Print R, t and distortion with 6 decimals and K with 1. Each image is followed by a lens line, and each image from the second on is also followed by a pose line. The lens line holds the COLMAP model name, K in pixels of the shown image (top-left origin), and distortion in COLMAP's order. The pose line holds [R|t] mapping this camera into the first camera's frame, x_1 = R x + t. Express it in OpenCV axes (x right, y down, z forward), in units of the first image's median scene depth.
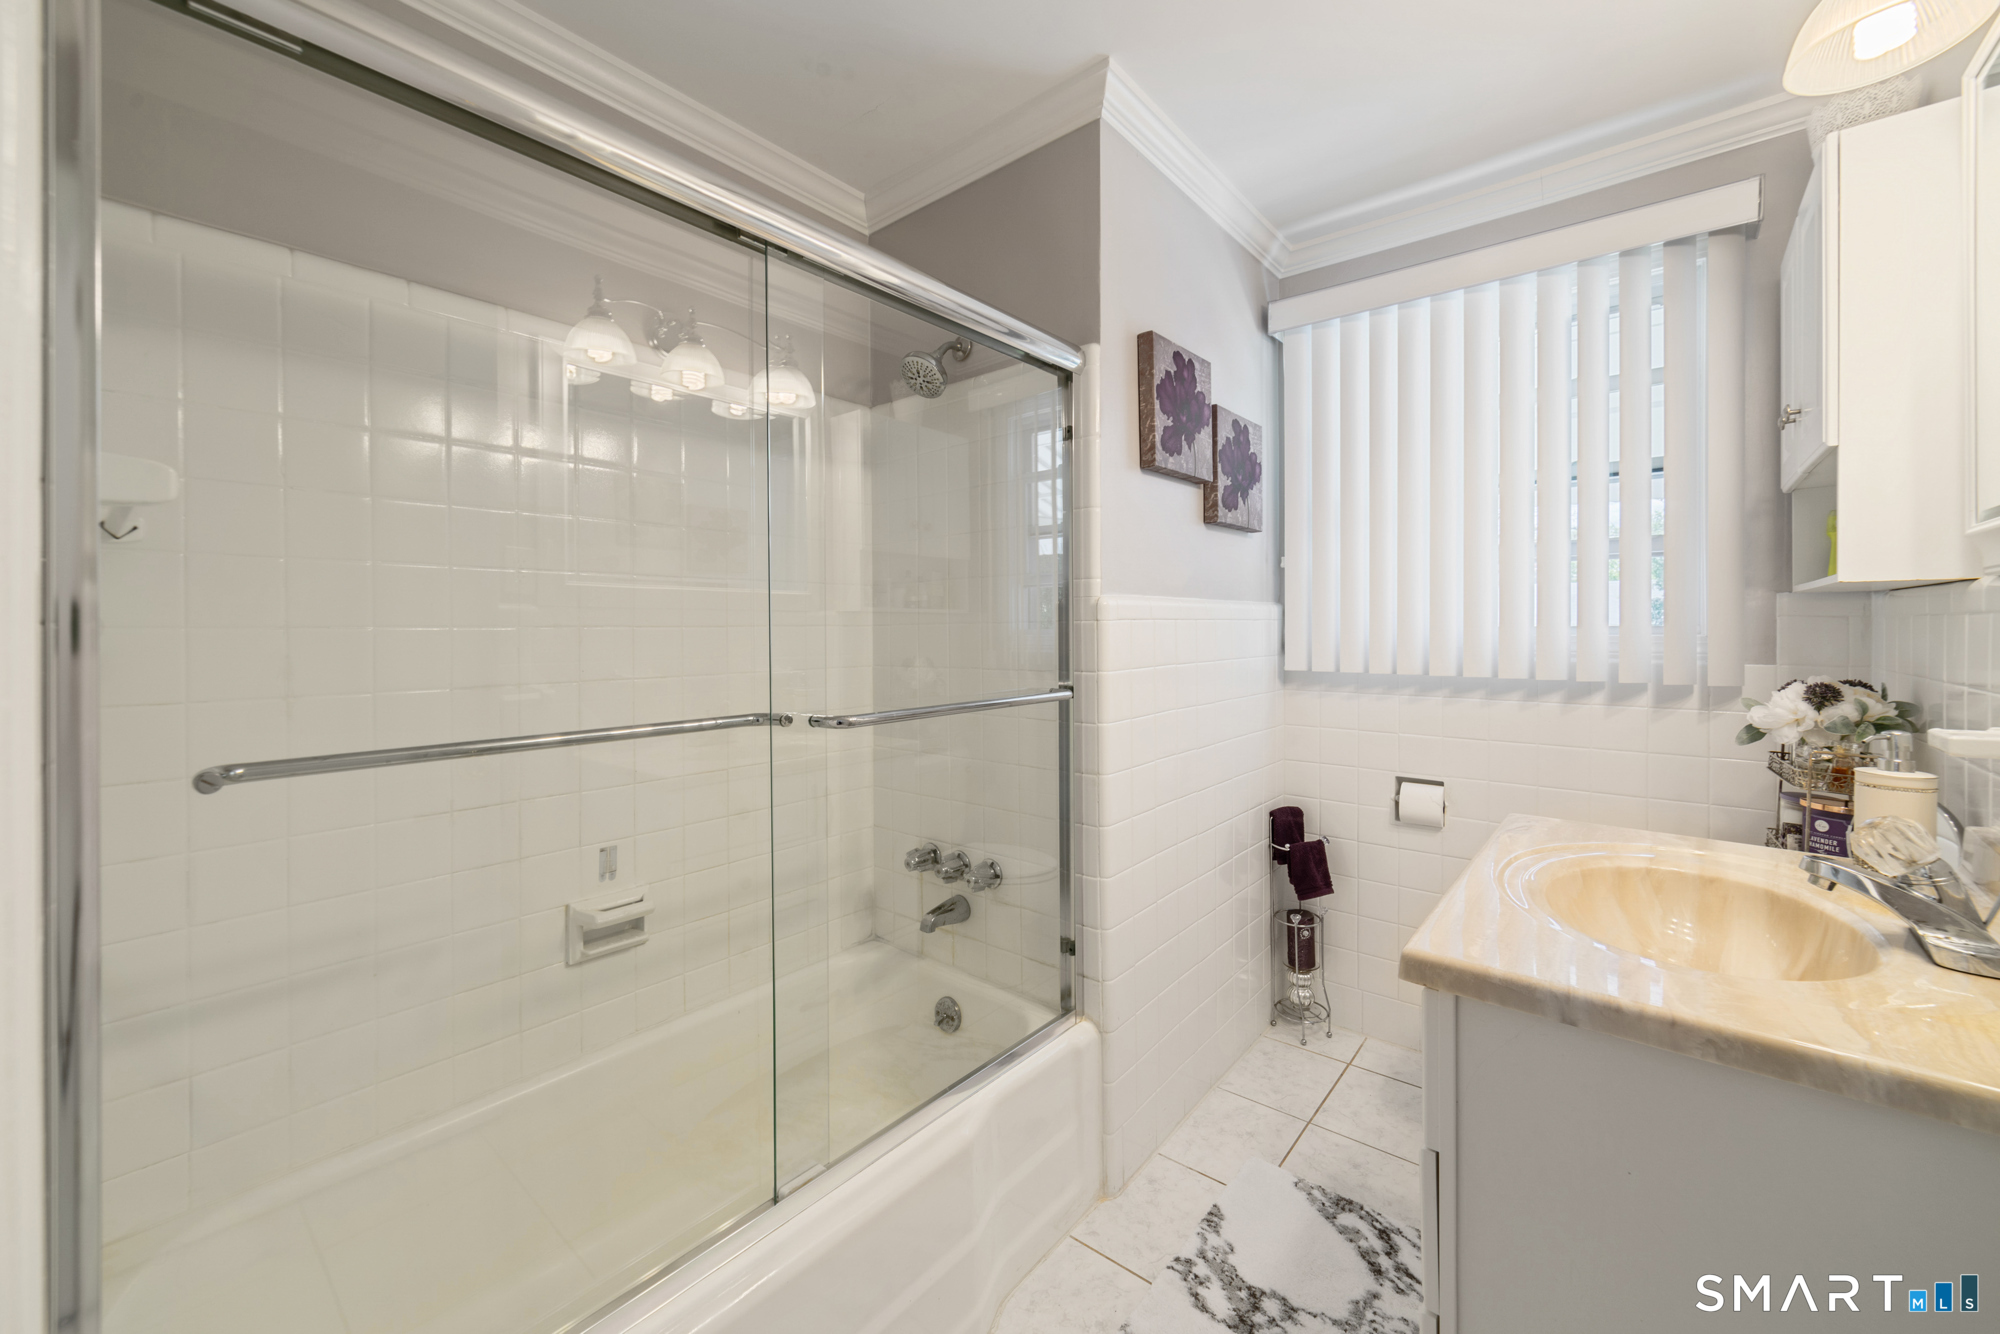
lens RADIAL K [[794.5, 0, 1000.9], [0, 794.5, 626.5], [0, 0, 1]] dist [-0.002023, 0.004573]
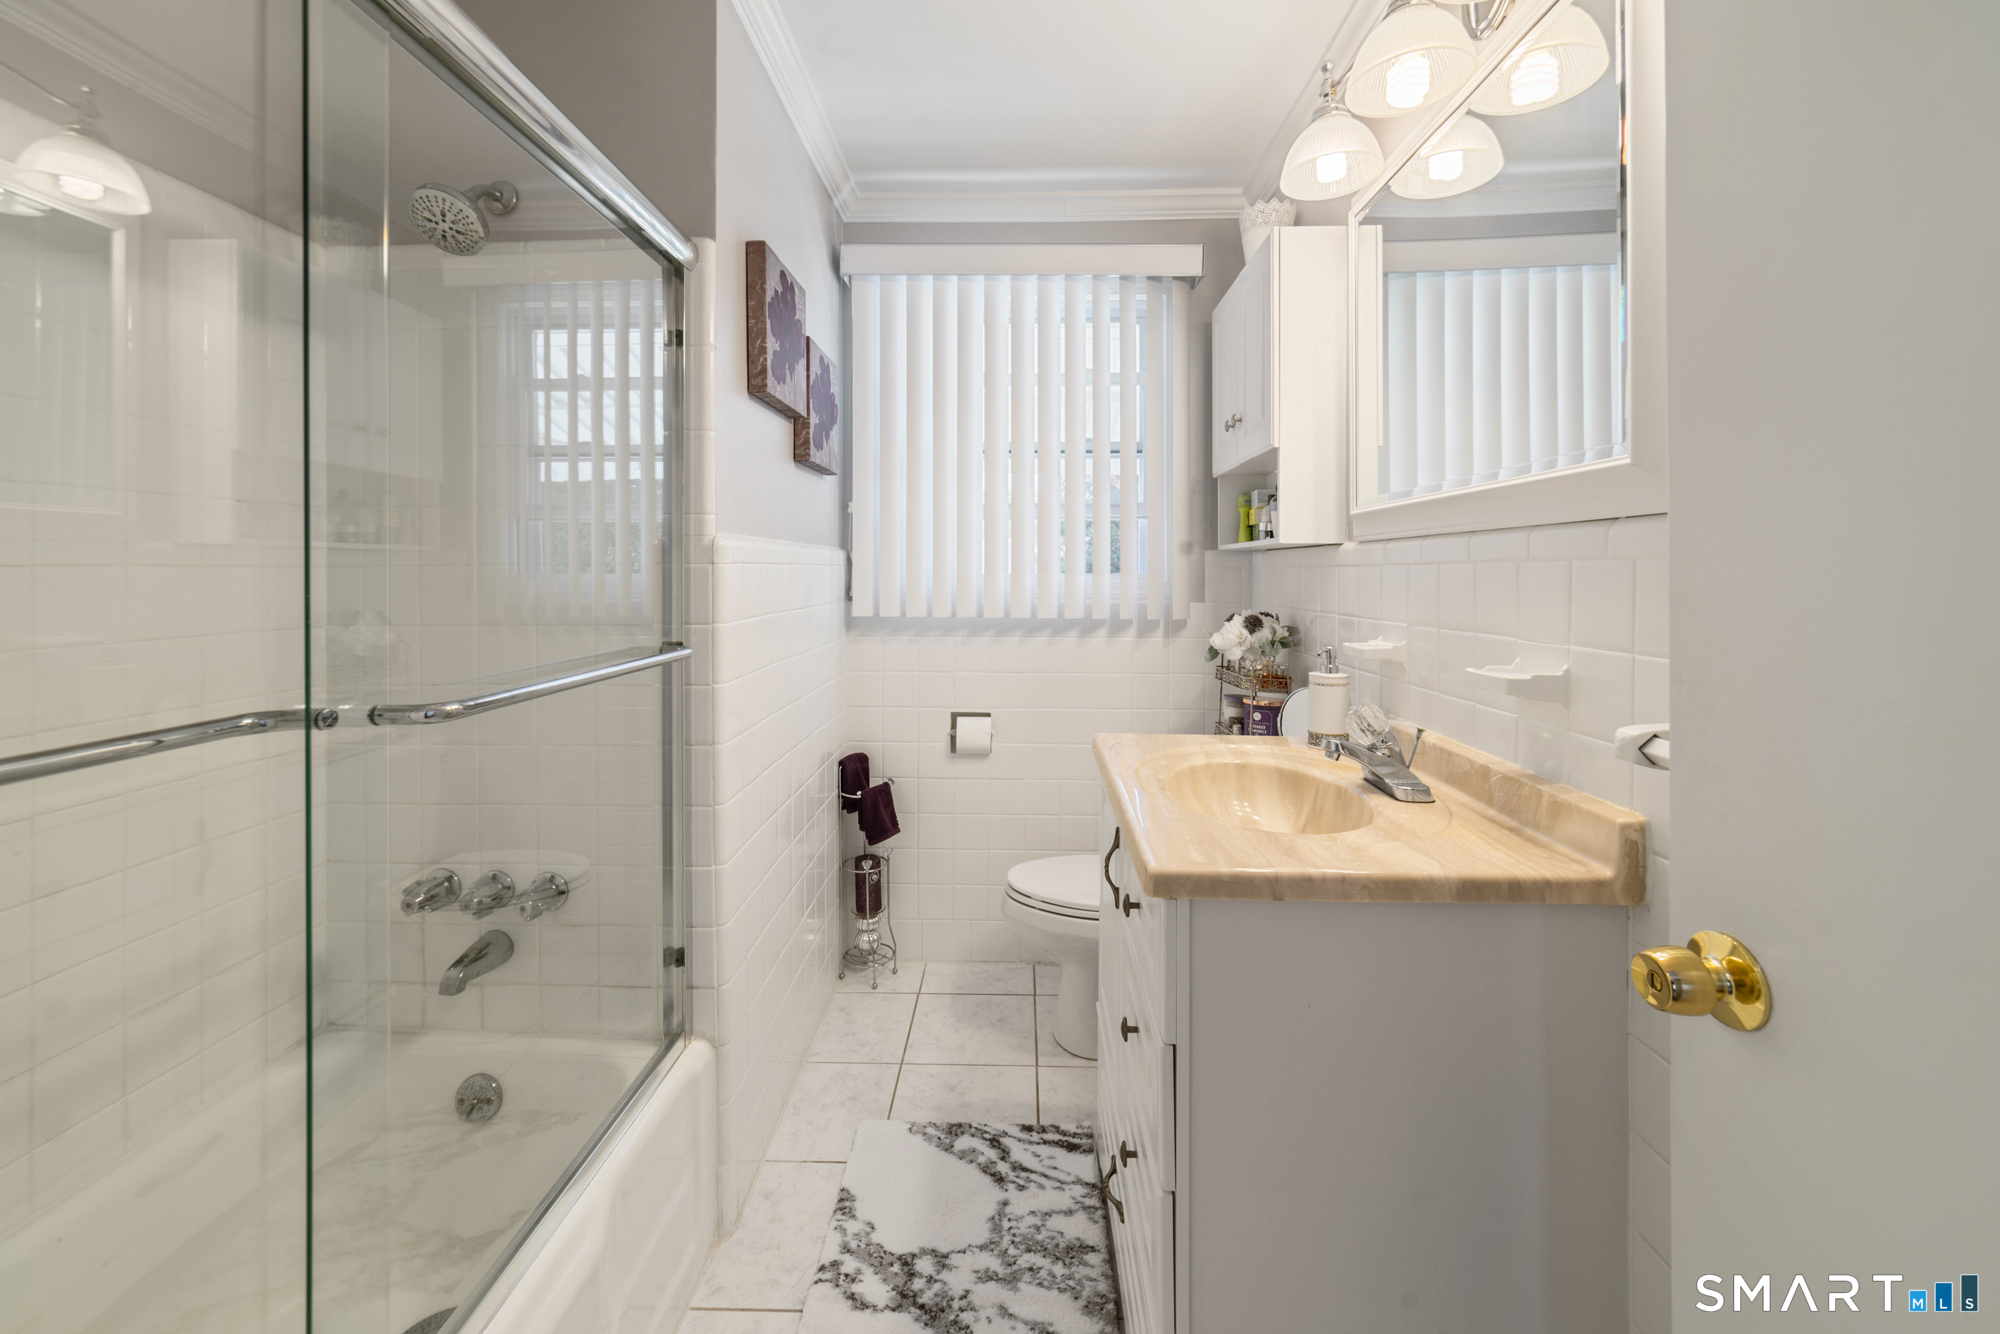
lens RADIAL K [[807.1, 0, 1002.0], [0, 807.1, 570.8], [0, 0, 1]] dist [0.002336, 0.000553]
pose [[0.787499, 0.007643, 0.616268, -0.153290], [-0.005660, 0.999971, -0.005168, 0.002563], [-0.616290, 0.000582, 0.787519, 0.115966]]
